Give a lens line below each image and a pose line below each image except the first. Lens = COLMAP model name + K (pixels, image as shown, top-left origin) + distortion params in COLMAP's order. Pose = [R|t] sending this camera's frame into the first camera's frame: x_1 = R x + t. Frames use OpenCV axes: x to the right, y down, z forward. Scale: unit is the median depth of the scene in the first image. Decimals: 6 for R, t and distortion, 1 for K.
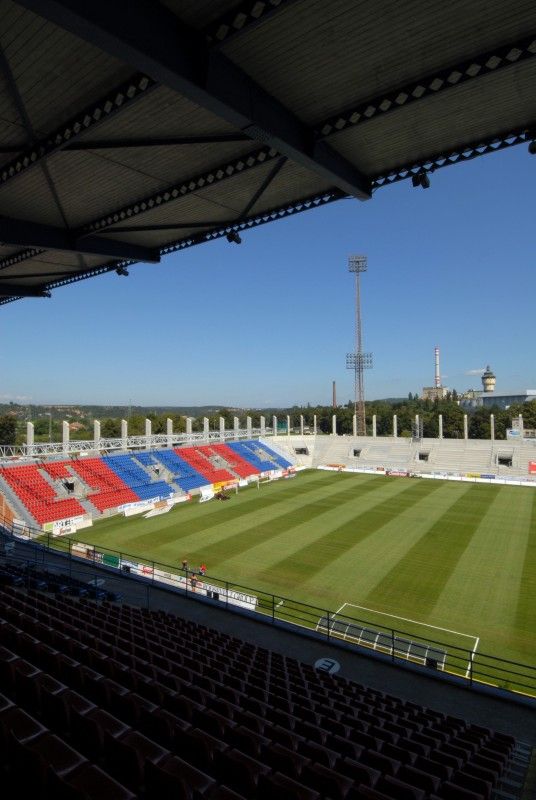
lens RADIAL K [[416.0, 0, 268.7], [0, 416.0, 393.7], [0, 0, 1]] dist [0.047185, -0.050754]
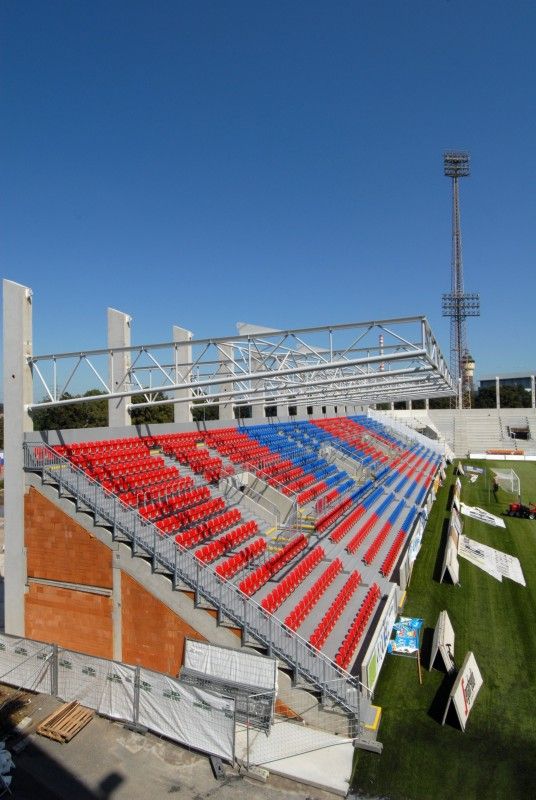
lens RADIAL K [[456.8, 0, 275.8], [0, 456.8, 397.9], [0, 0, 1]] dist [0.037308, -0.001070]
pose [[0.982915, -0.006903, 0.183931, -0.532304], [0.003170, 0.999783, 0.020580, 0.137342], [-0.184033, -0.019645, 0.982724, 0.703436]]
